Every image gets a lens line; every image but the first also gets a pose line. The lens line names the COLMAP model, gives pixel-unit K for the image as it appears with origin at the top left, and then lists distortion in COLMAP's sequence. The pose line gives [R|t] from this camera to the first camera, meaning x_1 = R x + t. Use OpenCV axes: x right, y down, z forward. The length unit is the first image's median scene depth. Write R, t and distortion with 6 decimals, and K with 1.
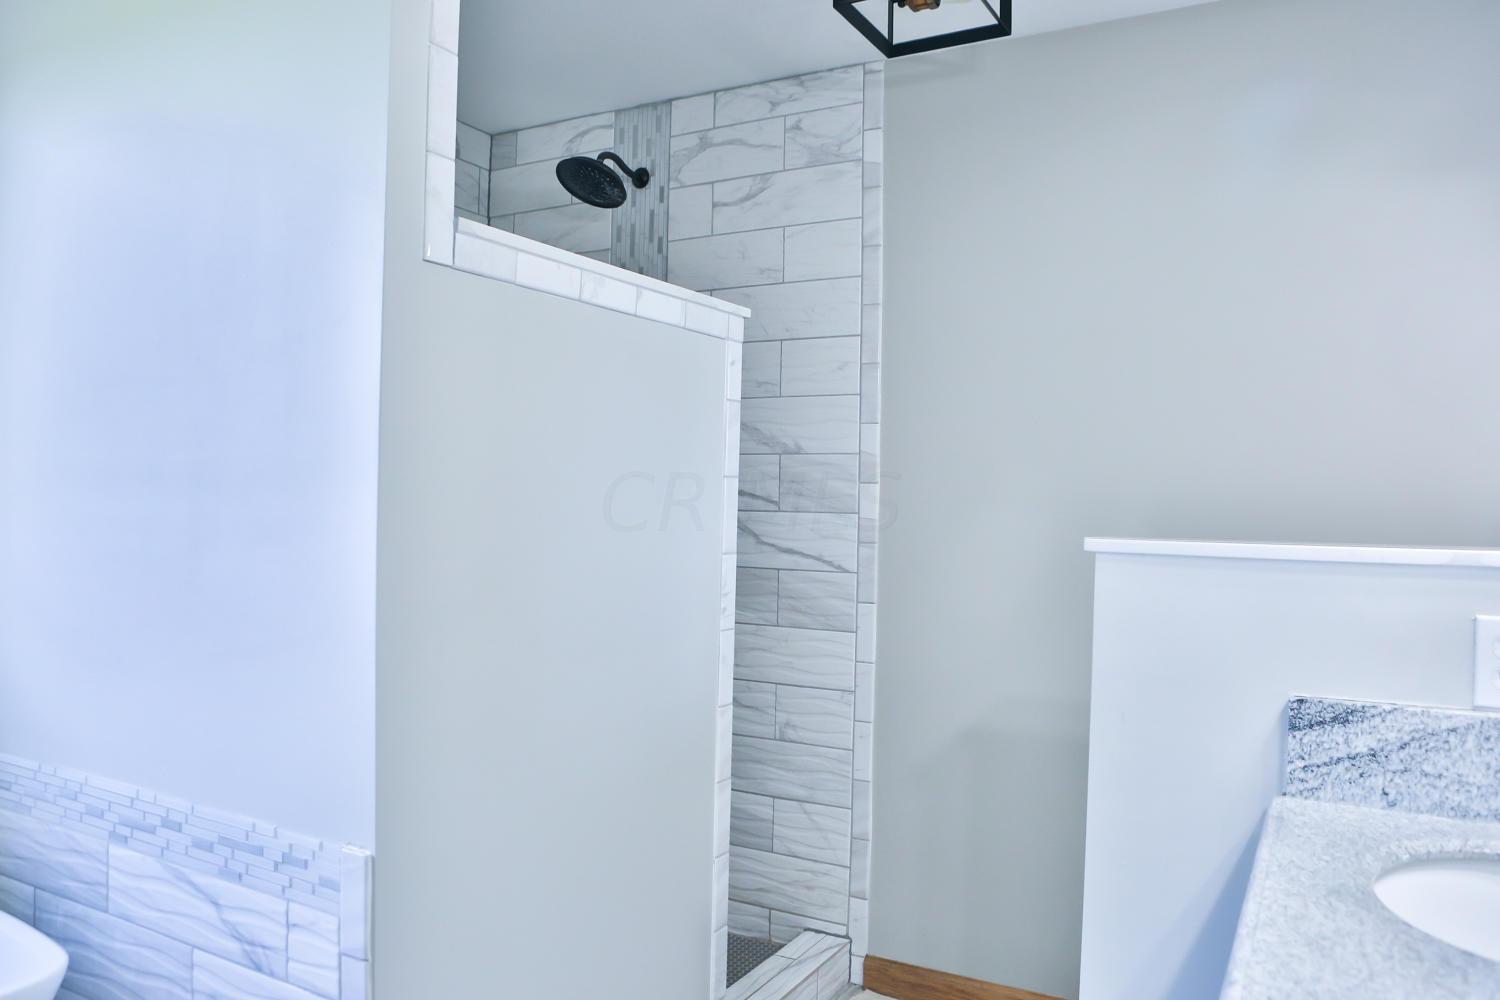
lens RADIAL K [[1114.2, 0, 725.5], [0, 1114.2, 504.7], [0, 0, 1]] dist [-0.115679, 0.094698]
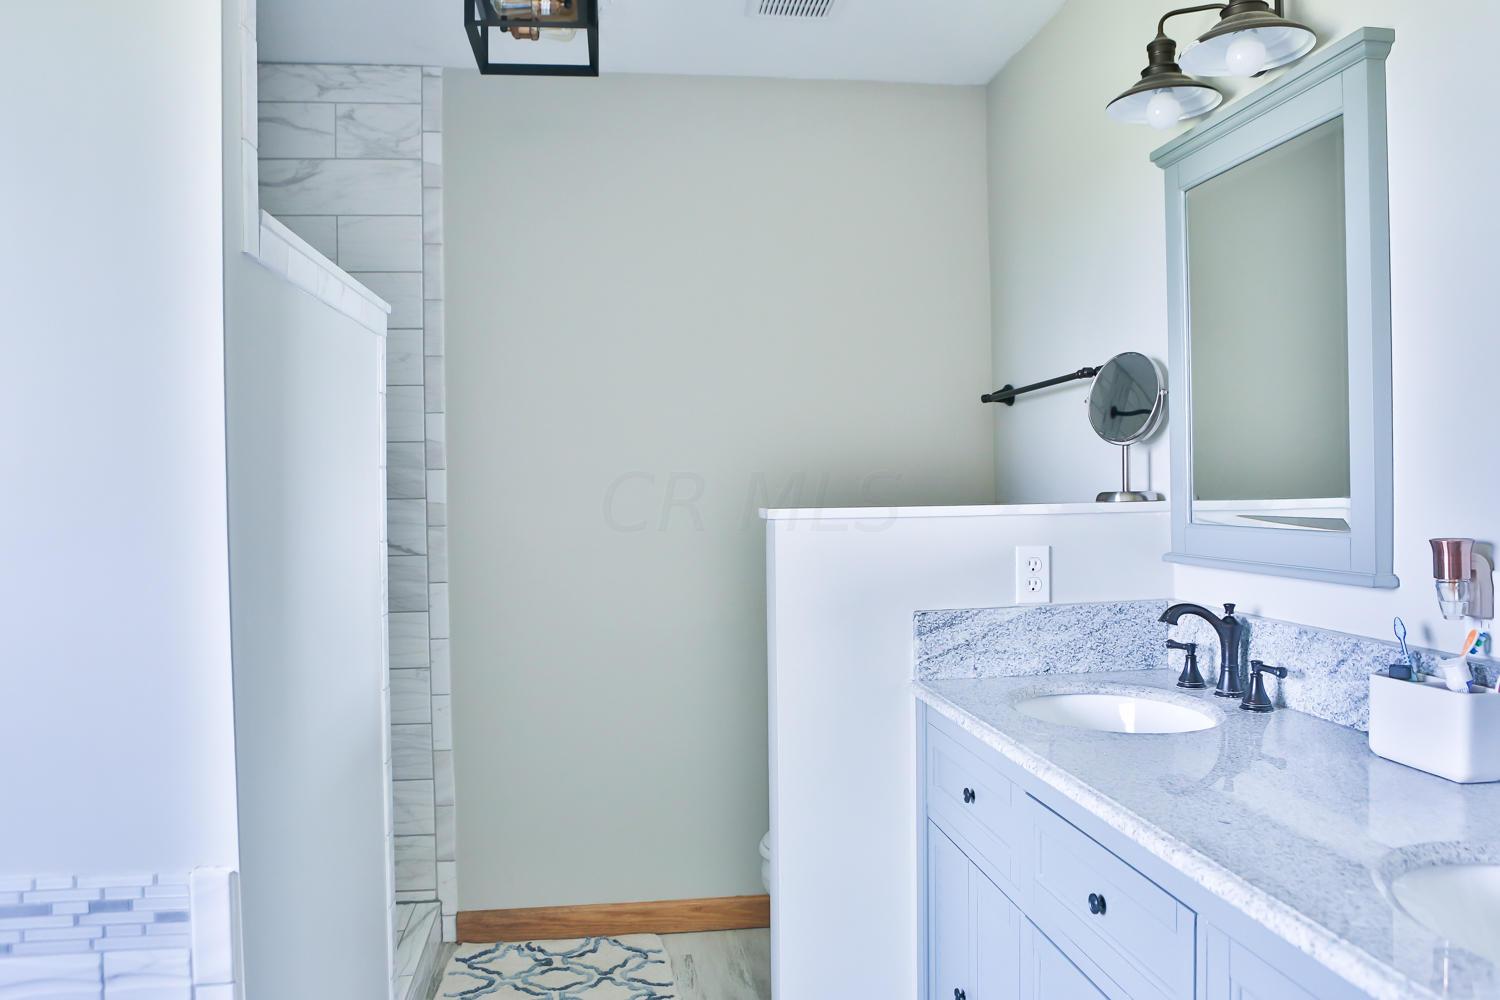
lens RADIAL K [[1119.8, 0, 751.9], [0, 1119.8, 512.8], [0, 0, 1]] dist [-0.097666, 0.074901]
pose [[0.789631, -0.046929, 0.611785, -0.284053], [0.030297, 0.998837, 0.037515, -0.009044], [-0.612834, -0.011087, 0.790134, -0.020066]]
